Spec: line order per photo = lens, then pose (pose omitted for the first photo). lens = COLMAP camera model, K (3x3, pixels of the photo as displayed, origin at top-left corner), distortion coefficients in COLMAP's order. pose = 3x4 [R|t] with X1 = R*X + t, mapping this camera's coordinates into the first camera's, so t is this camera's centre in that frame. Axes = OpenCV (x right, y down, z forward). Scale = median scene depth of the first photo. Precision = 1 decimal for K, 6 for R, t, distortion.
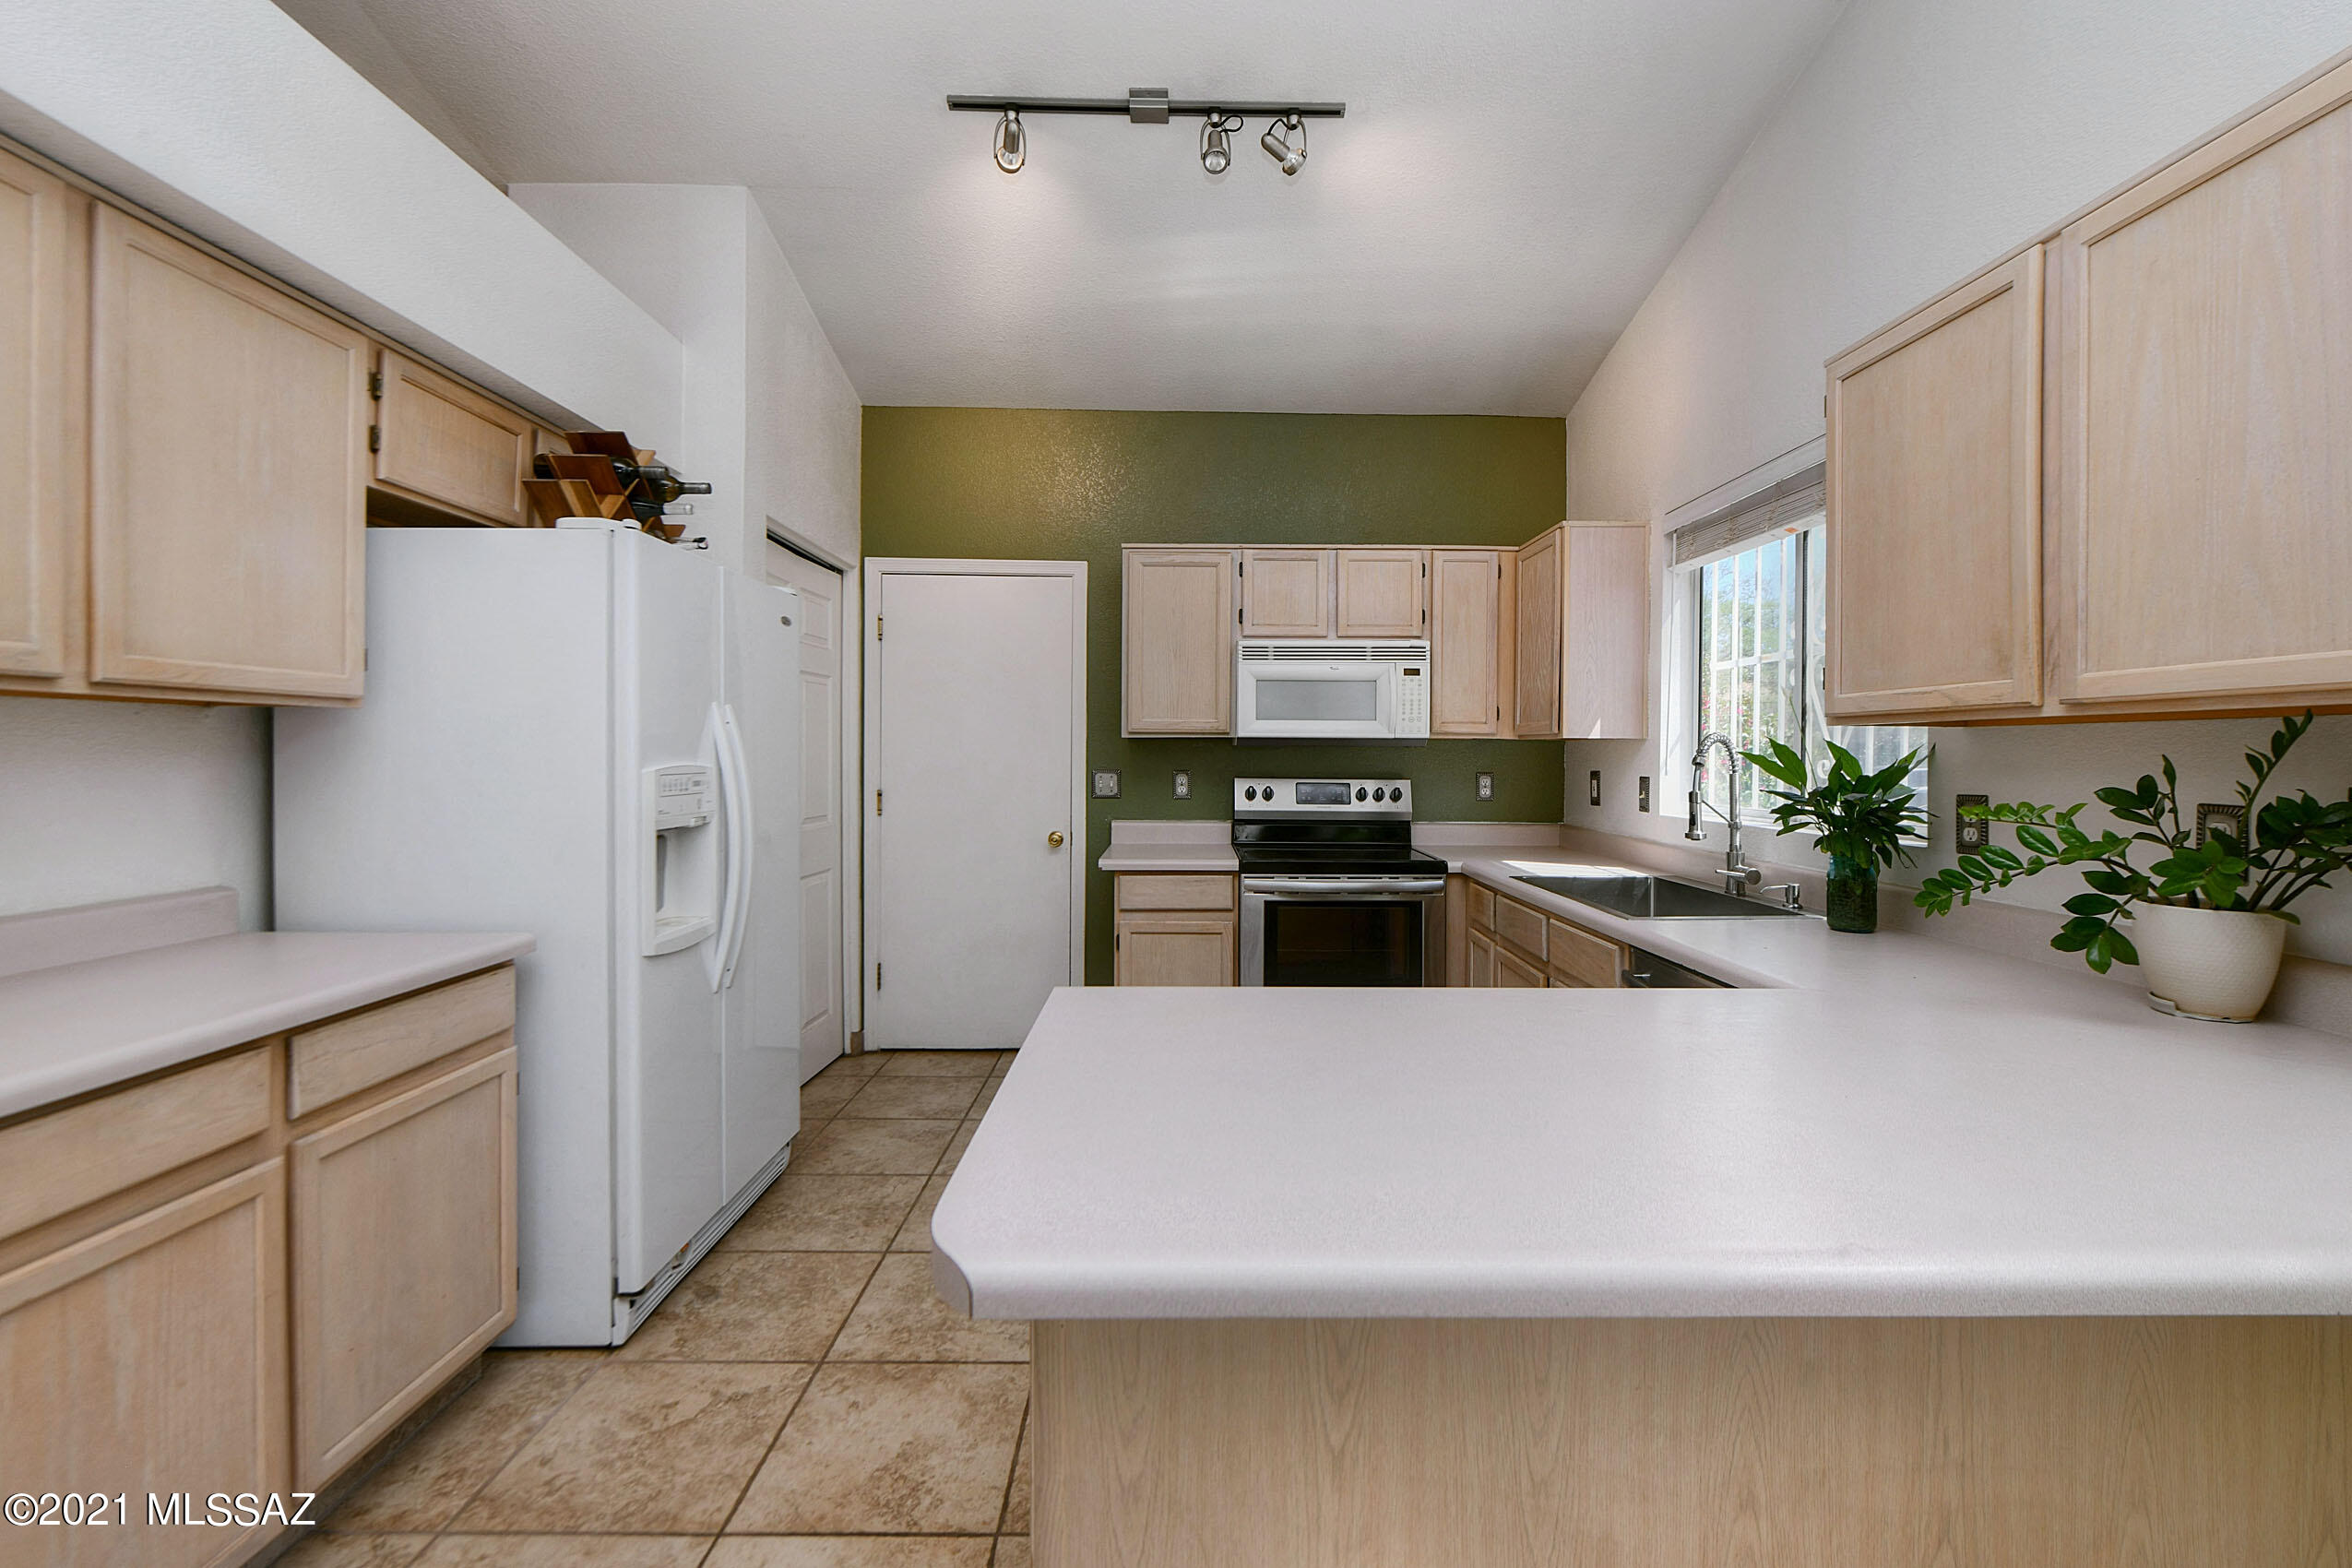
lens RADIAL K [[866.0, 0, 1165.2], [0, 866.0, 760.4], [0, 0, 1]] dist [-0.002060, -0.000267]
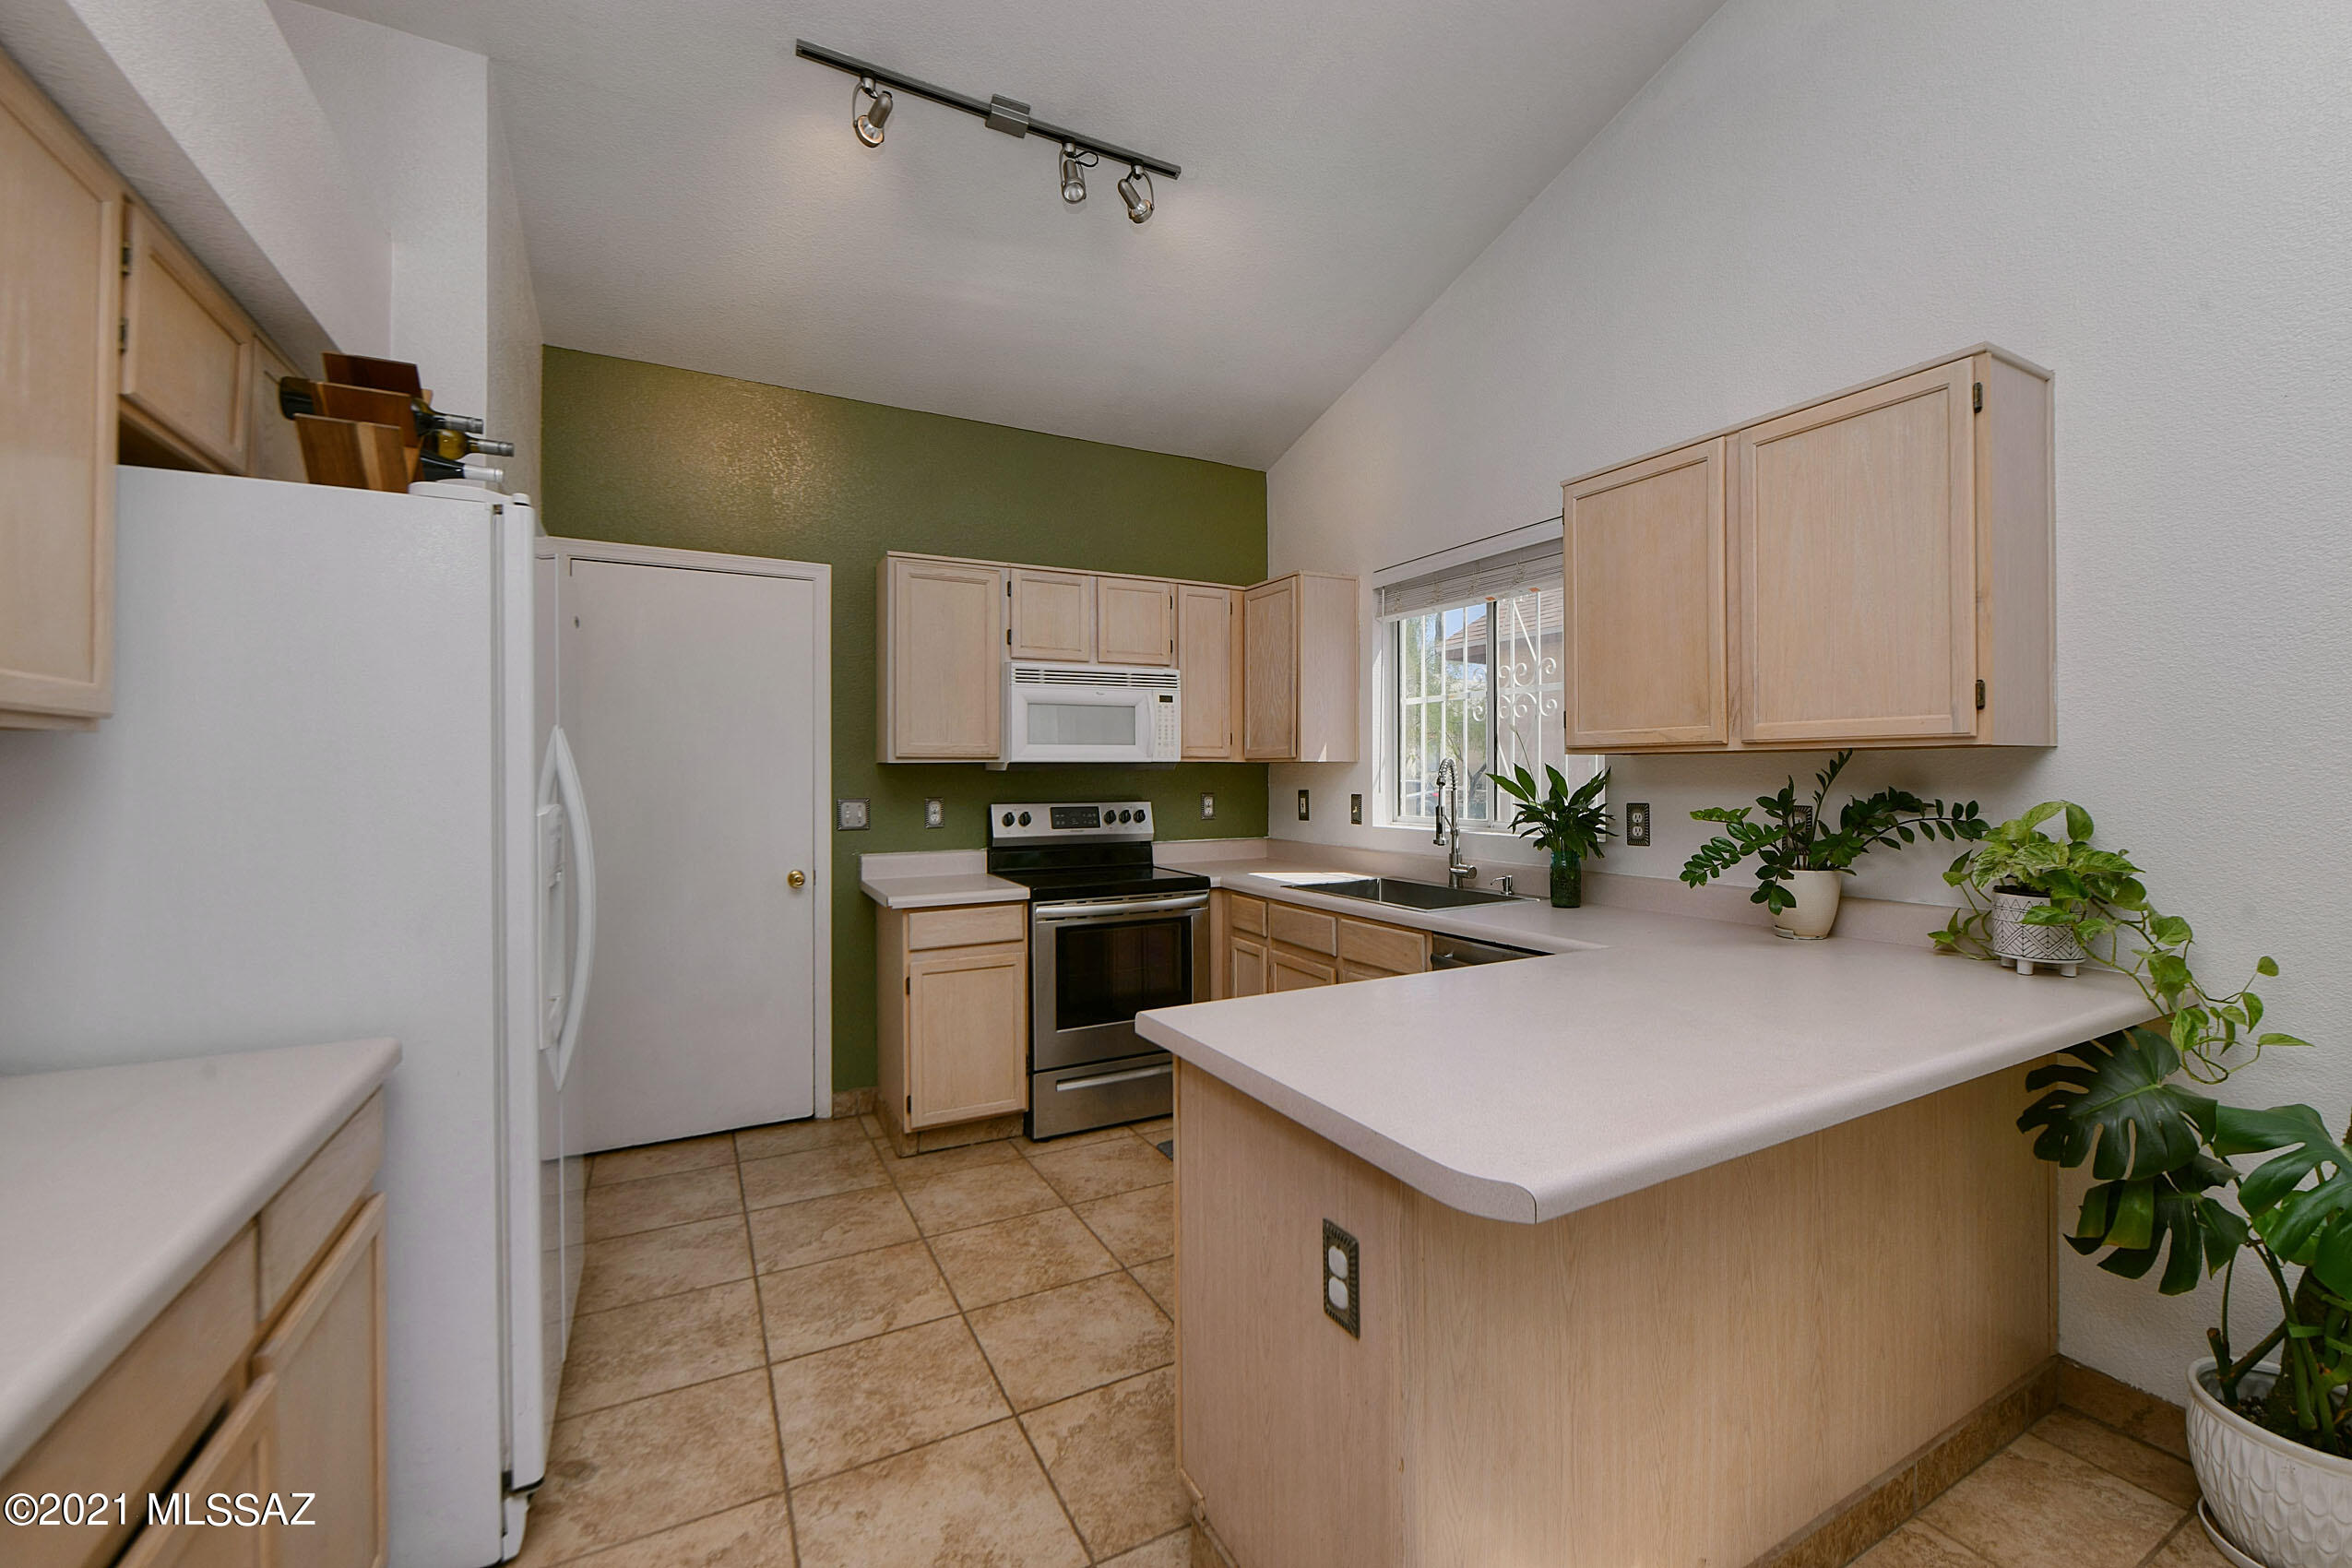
lens RADIAL K [[936.0, 0, 1133.9], [0, 936.0, 775.2], [0, 0, 1]] dist [-0.001132, -0.003816]
pose [[0.896222, -0.011479, 0.443458, -0.277005], [0.014053, 0.999898, -0.002517, -0.007917], [-0.443384, 0.008487, 0.896292, 0.000177]]
